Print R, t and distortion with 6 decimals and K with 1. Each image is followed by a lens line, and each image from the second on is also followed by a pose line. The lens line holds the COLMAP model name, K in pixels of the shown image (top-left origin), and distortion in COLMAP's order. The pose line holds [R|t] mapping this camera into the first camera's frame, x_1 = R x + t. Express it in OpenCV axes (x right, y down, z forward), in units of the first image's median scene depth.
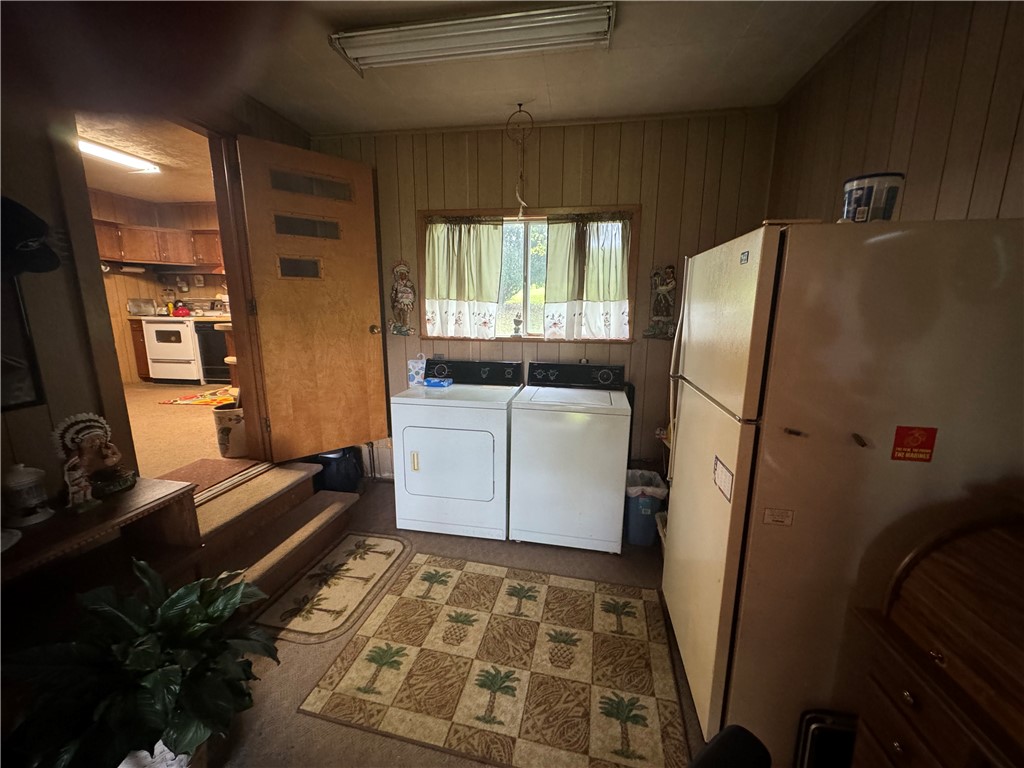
lens RADIAL K [[408.8, 0, 513.4], [0, 408.8, 383.6], [0, 0, 1]] dist [-0.002039, 0.000118]
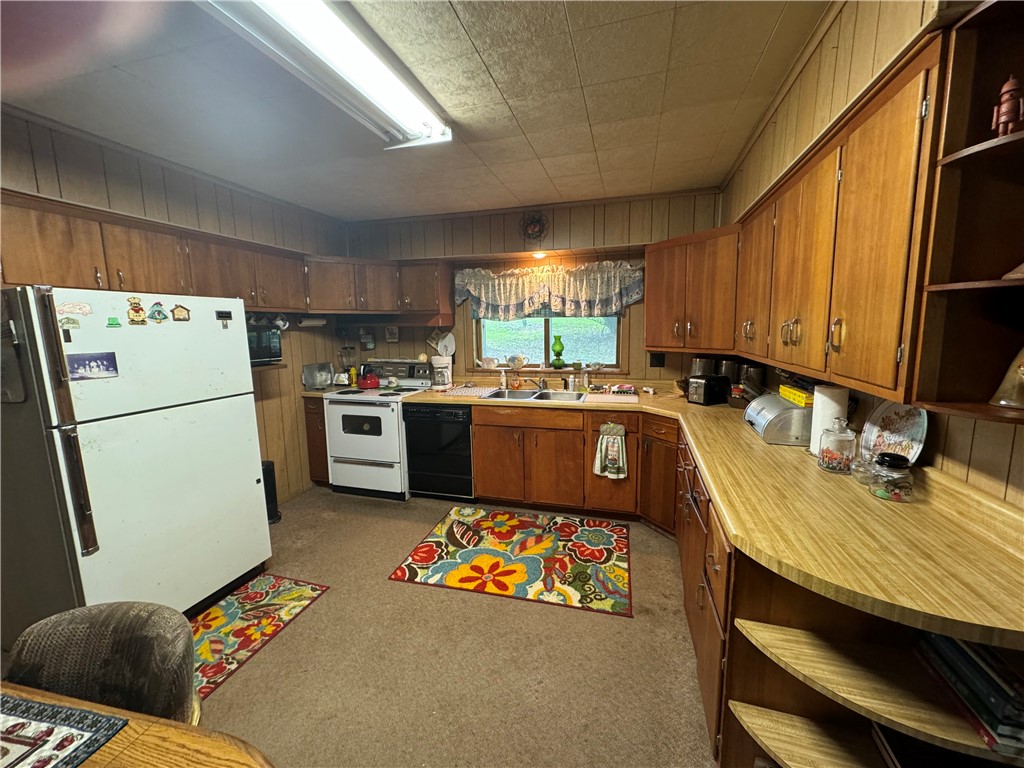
lens RADIAL K [[408.8, 0, 510.6], [0, 408.8, 382.4], [0, 0, 1]] dist [-0.002039, 0.000118]
pose [[0.989691, 0.000607, -0.143215, -0.514820], [-0.007613, 0.998800, -0.048374, -0.151129], [0.143014, 0.048966, 0.988509, 0.390007]]
